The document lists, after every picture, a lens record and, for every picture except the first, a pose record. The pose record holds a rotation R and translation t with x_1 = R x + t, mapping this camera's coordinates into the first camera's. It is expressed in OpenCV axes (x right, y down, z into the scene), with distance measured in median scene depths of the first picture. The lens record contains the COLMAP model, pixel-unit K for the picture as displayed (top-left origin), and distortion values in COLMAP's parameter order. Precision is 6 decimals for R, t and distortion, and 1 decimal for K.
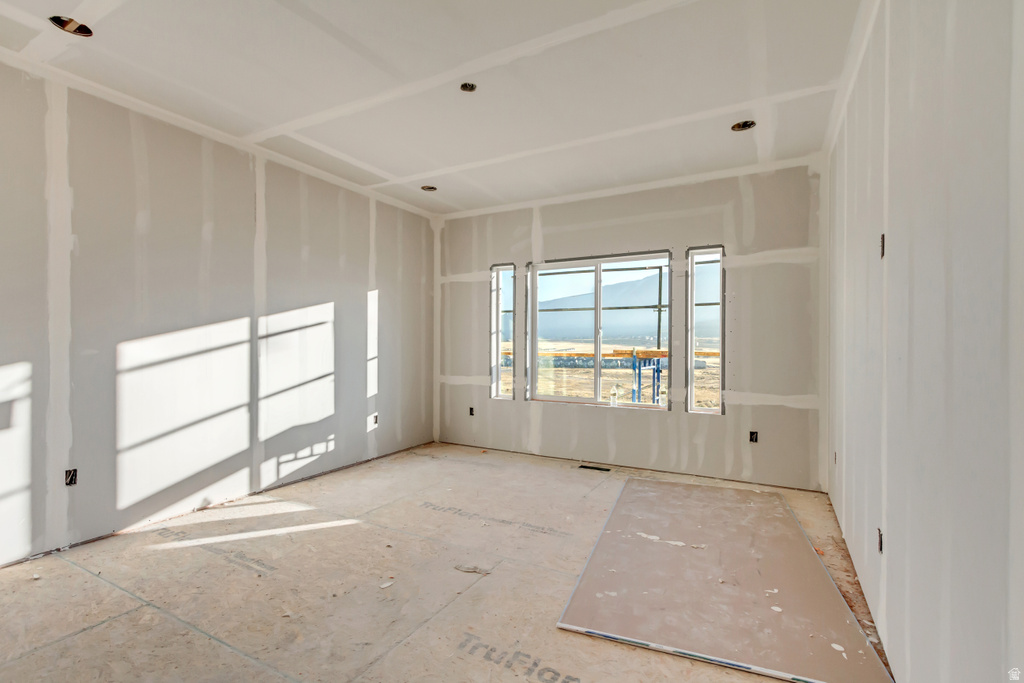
lens RADIAL K [[471.7, 0, 519.8], [0, 471.7, 339.6], [0, 0, 1]] dist [0.006922, -0.000214]
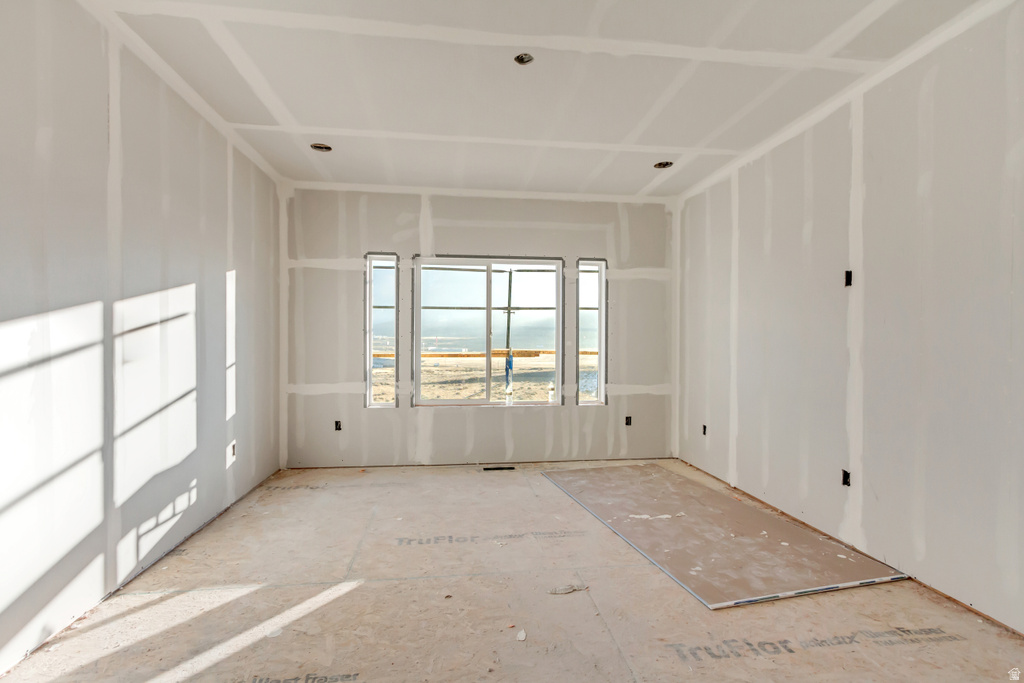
lens RADIAL K [[471.7, 0, 513.6], [0, 471.7, 342.7], [0, 0, 1]] dist [0.006922, -0.000214]
pose [[0.812515, -0.001075, 0.582940, -0.463498], [-0.004471, 0.999957, 0.008077, -0.002885], [-0.582923, -0.009169, 0.812475, 0.198875]]
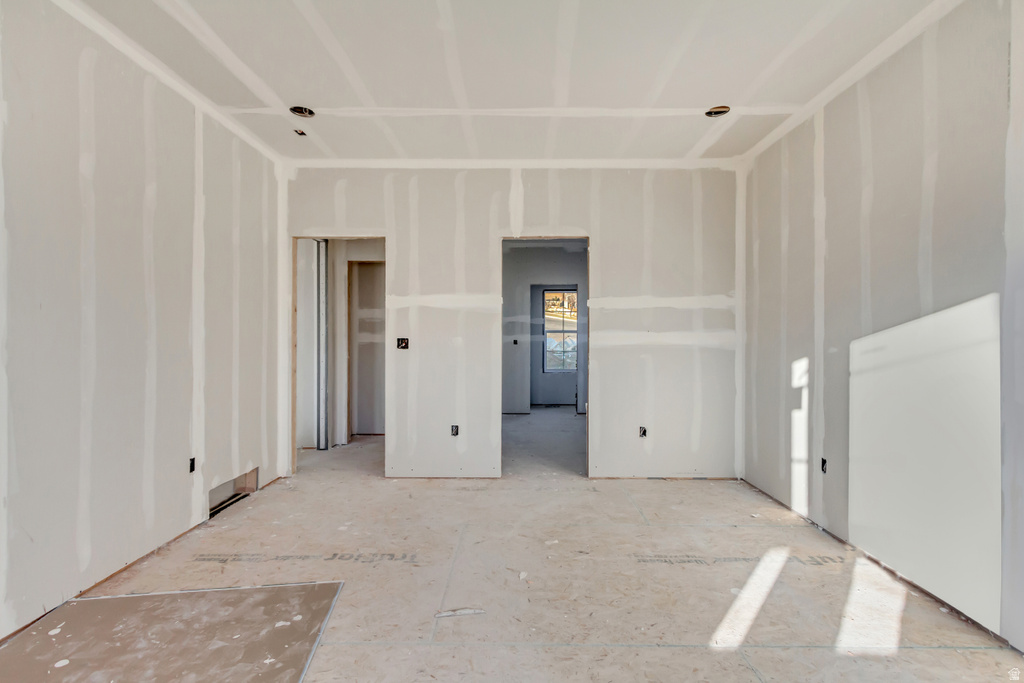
lens RADIAL K [[471.7, 0, 510.0], [0, 471.7, 348.4], [0, 0, 1]] dist [0.006922, -0.000214]
pose [[-0.886066, 0.000941, -0.463559, 0.129591], [-0.003772, 0.999950, 0.009240, 0.010449], [0.463545, 0.009936, -0.886018, 1.123672]]
